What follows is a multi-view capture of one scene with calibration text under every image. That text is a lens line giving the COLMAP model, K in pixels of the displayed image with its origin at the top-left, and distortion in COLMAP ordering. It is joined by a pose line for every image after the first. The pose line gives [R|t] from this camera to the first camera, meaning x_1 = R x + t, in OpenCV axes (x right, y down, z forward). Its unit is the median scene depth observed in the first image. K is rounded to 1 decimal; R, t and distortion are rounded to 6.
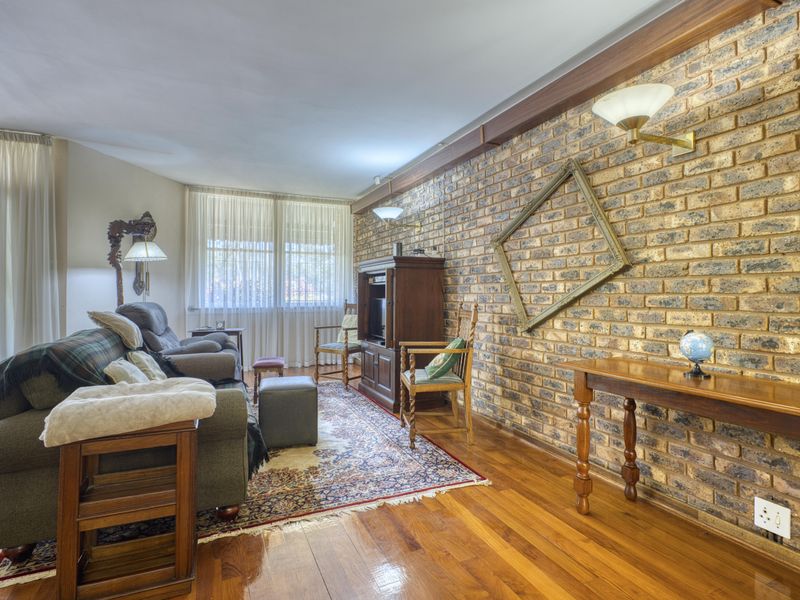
lens RADIAL K [[426.6, 0, 394.4], [0, 426.6, 286.0], [0, 0, 1]] dist [0.004442, 0.001764]
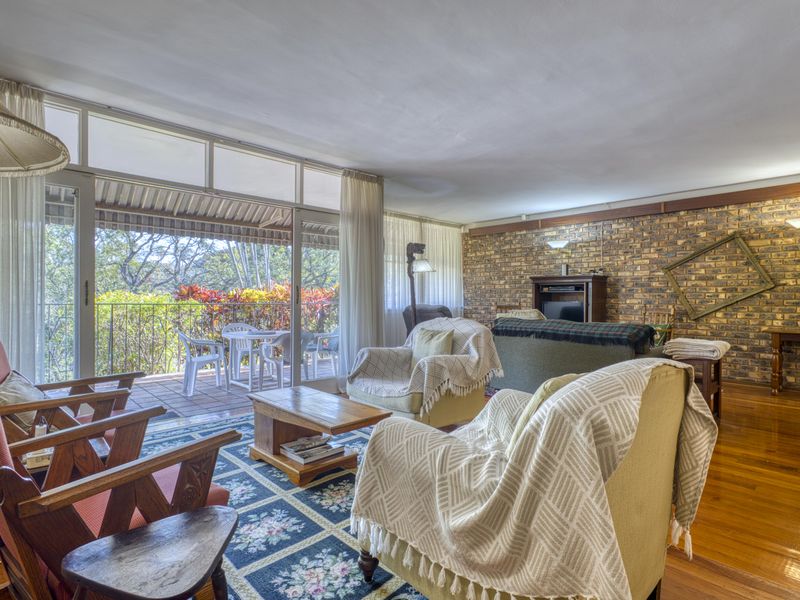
lens RADIAL K [[426.6, 0, 399.7], [0, 426.6, 297.1], [0, 0, 1]] dist [0.004442, 0.001764]
pose [[0.940627, 0.003032, 0.339428, -1.548459], [-0.009263, 0.999817, 0.016737, -0.008927], [-0.339315, -0.018888, 0.940483, -0.313295]]
